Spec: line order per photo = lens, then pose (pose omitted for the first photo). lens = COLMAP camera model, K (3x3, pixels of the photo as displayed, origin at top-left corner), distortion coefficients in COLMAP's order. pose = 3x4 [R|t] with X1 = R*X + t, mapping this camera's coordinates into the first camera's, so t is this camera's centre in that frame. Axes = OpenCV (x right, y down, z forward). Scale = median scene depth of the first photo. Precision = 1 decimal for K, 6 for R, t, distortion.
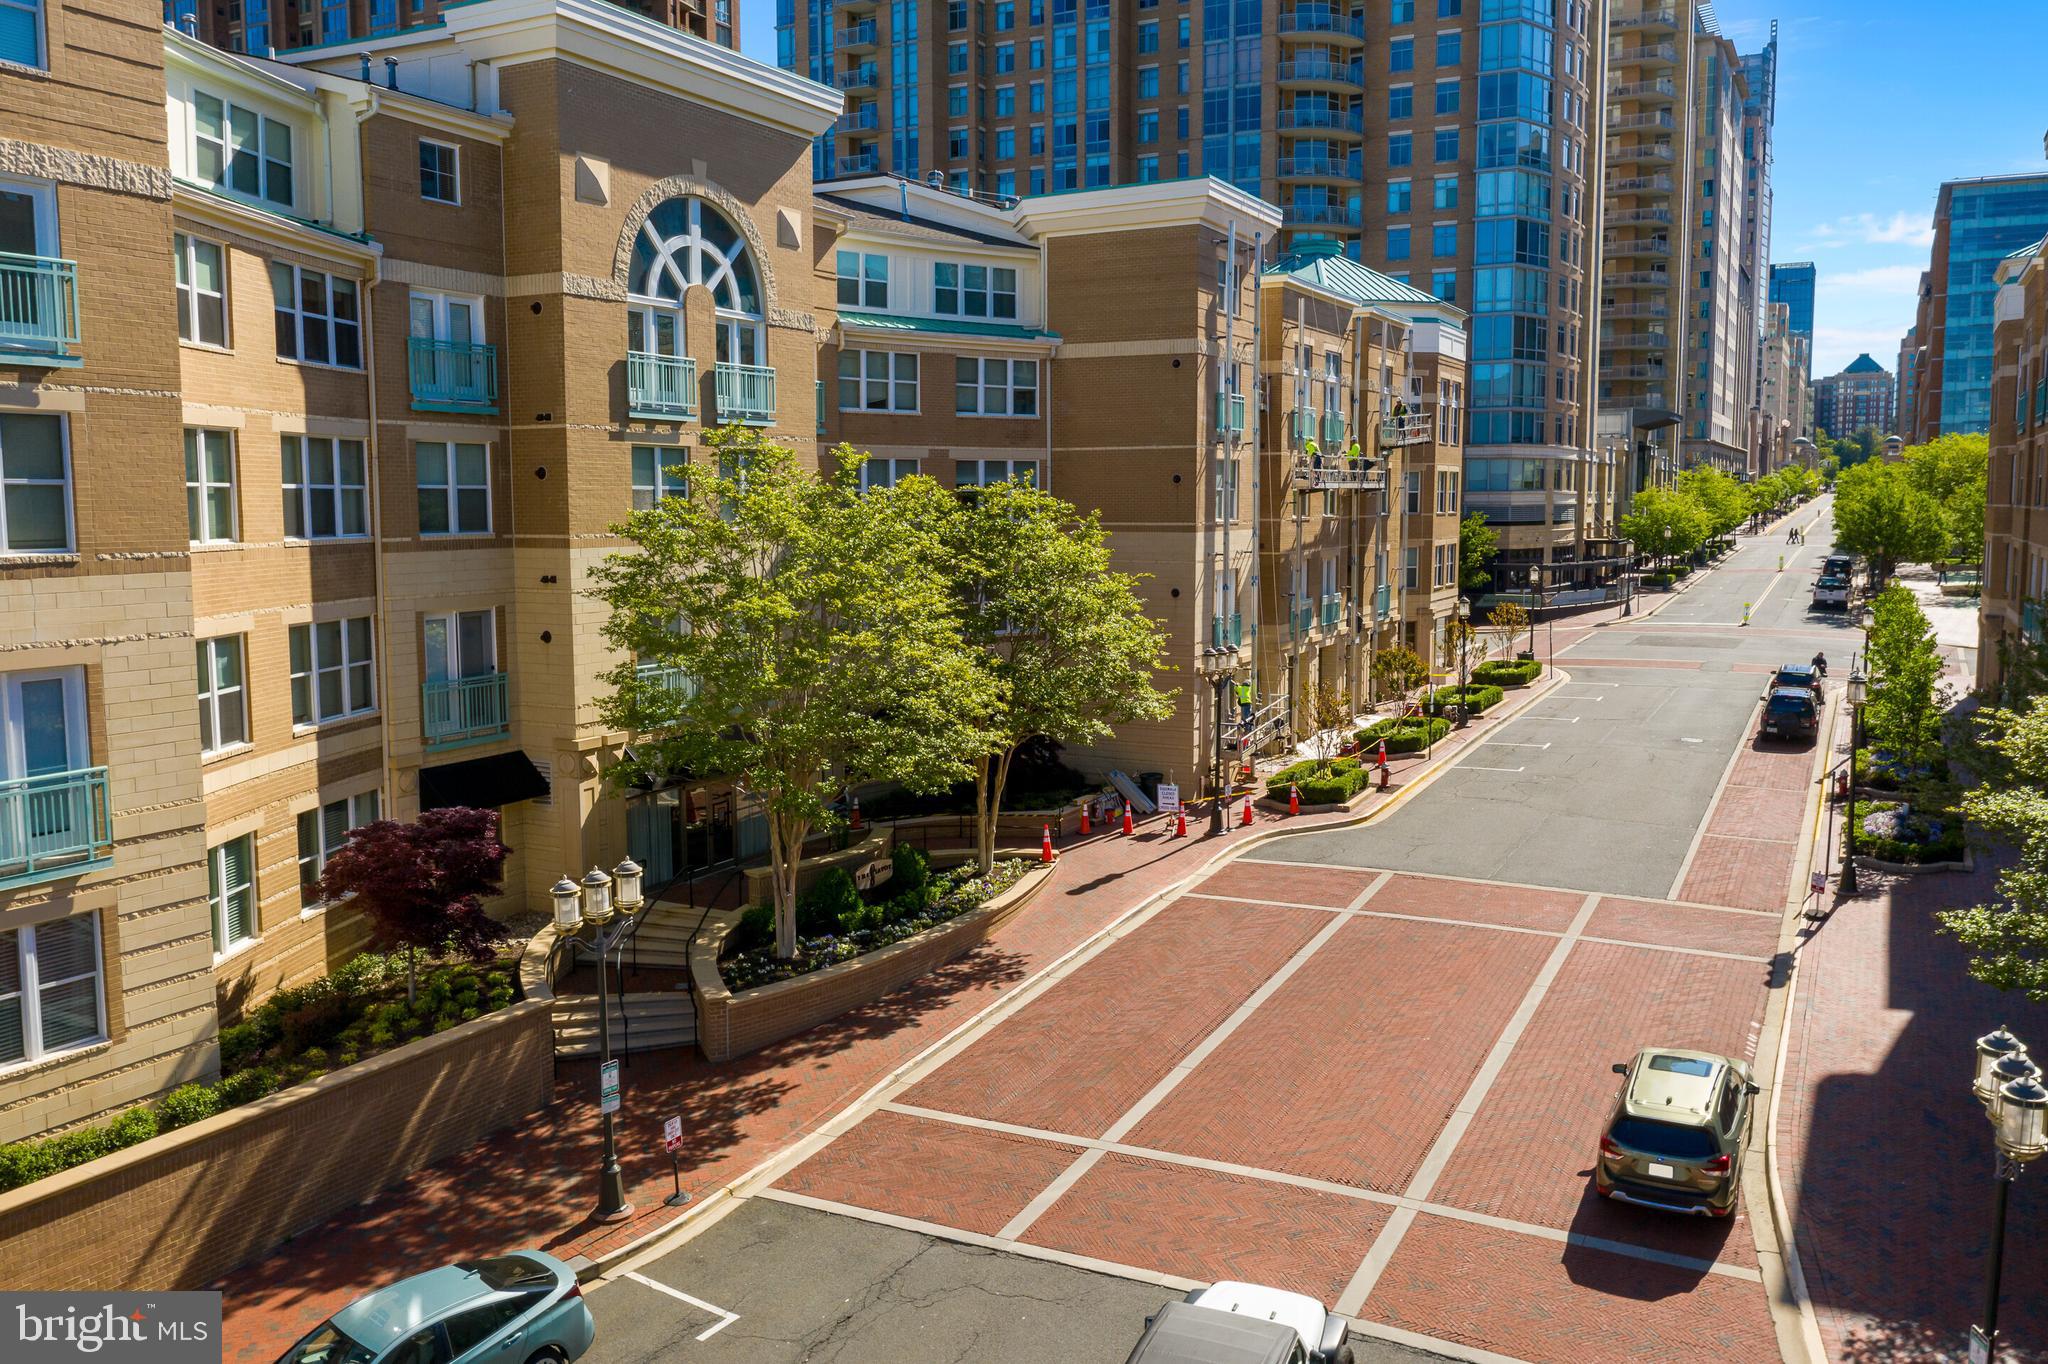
lens RADIAL K [[1598.7, 0, 1027.0], [0, 1598.7, 677.4], [0, 0, 1]] dist [-0.014984, -0.002319]
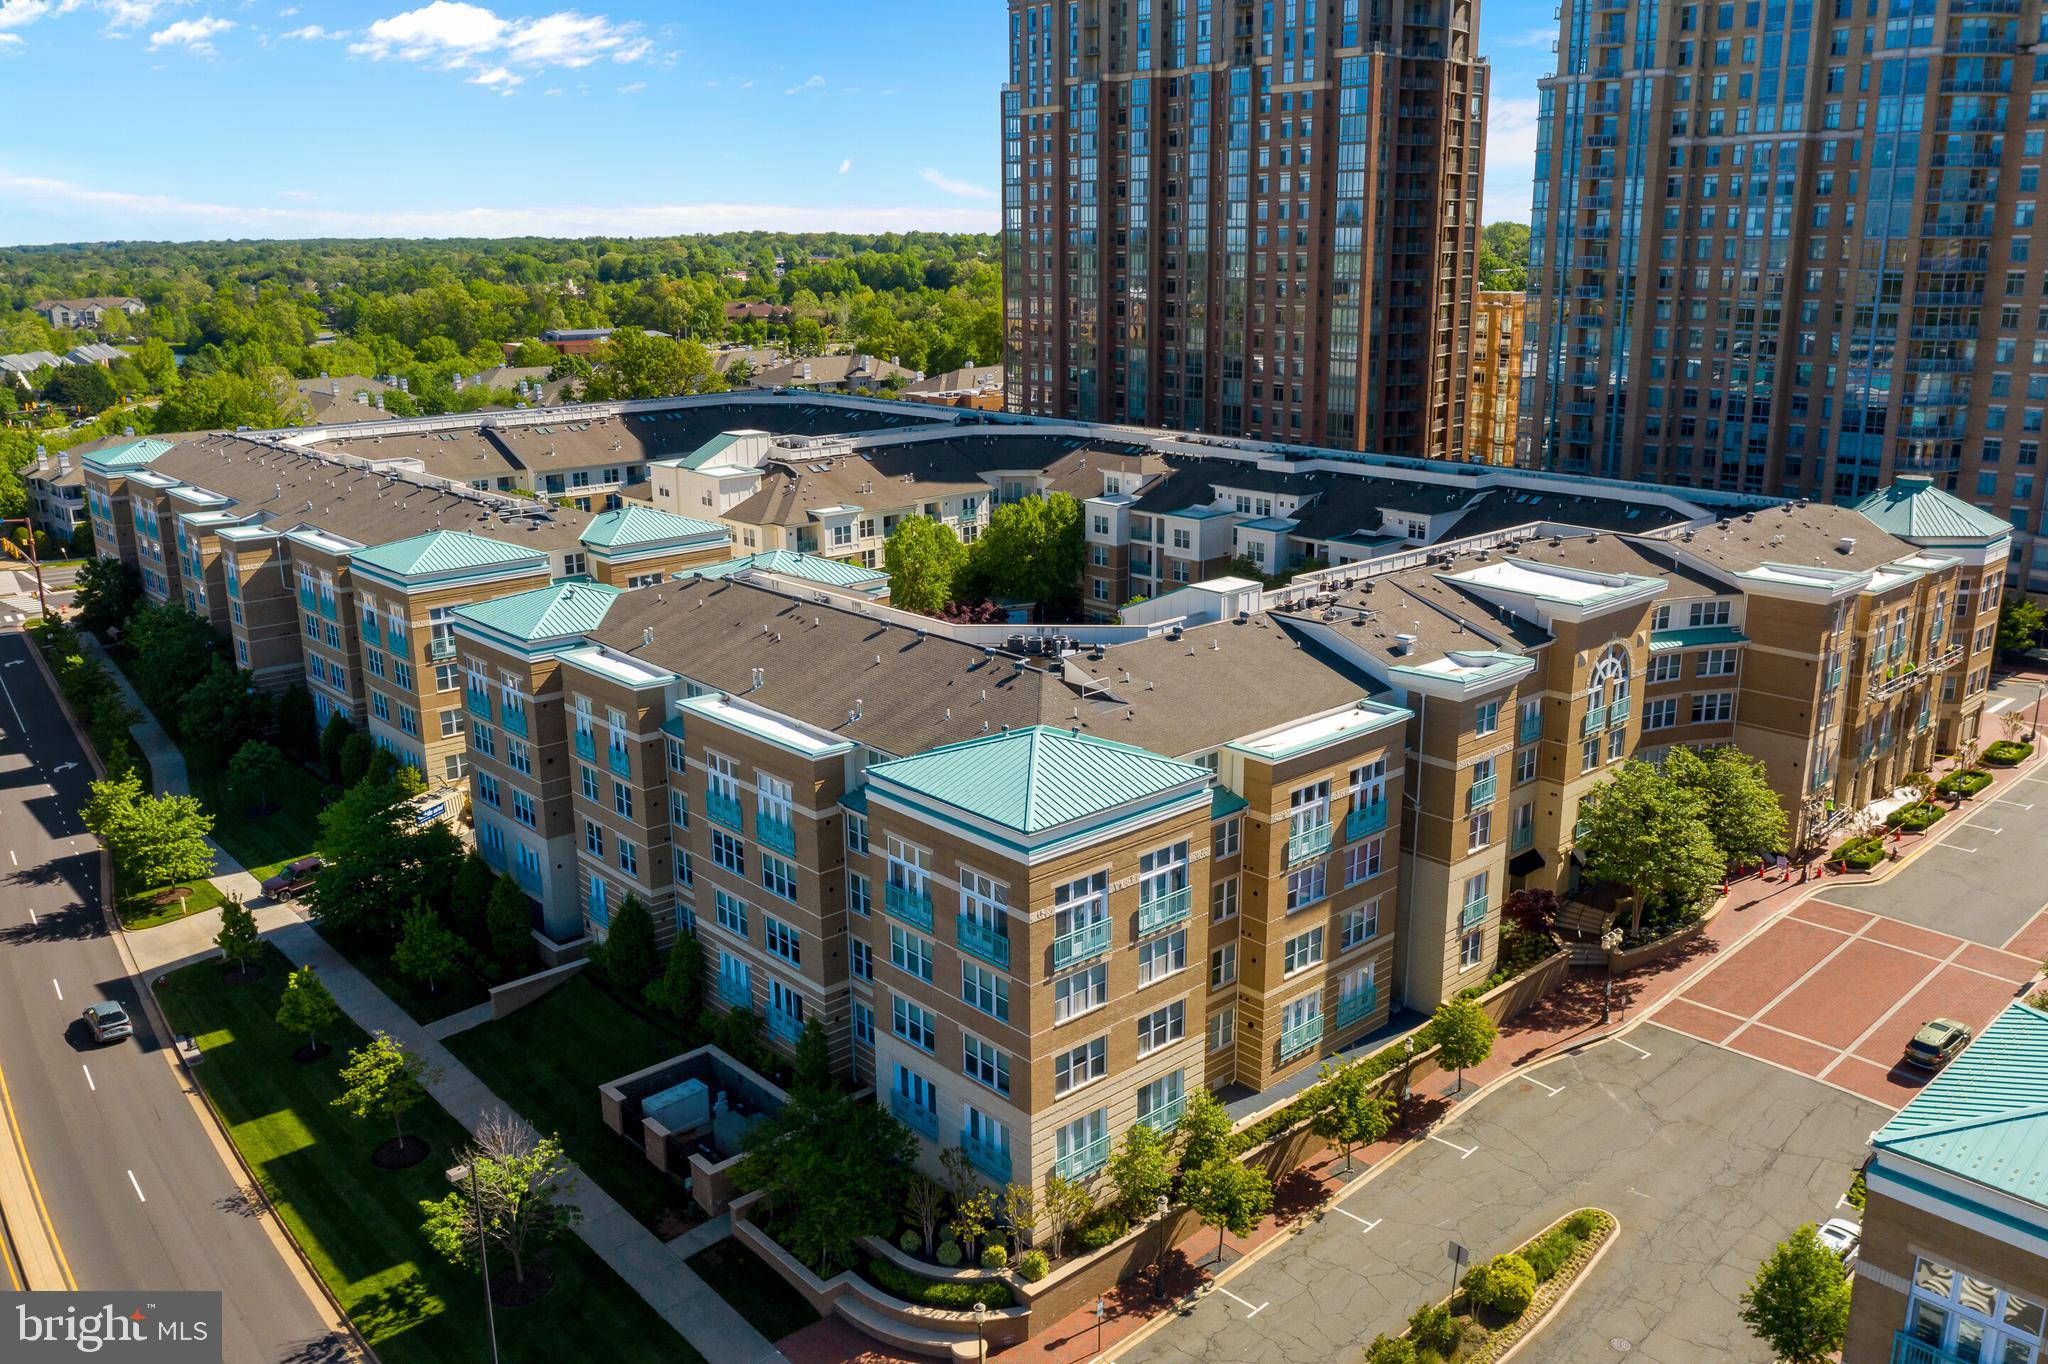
lens RADIAL K [[1598.7, 0, 1023.9], [0, 1598.7, 676.8], [0, 0, 1]] dist [-0.014984, -0.002319]
pose [[0.937770, 0.084930, -0.336710, -0.217002], [-0.029093, 0.985437, 0.167533, -0.633686], [0.346036, -0.147311, 0.926584, -1.707126]]
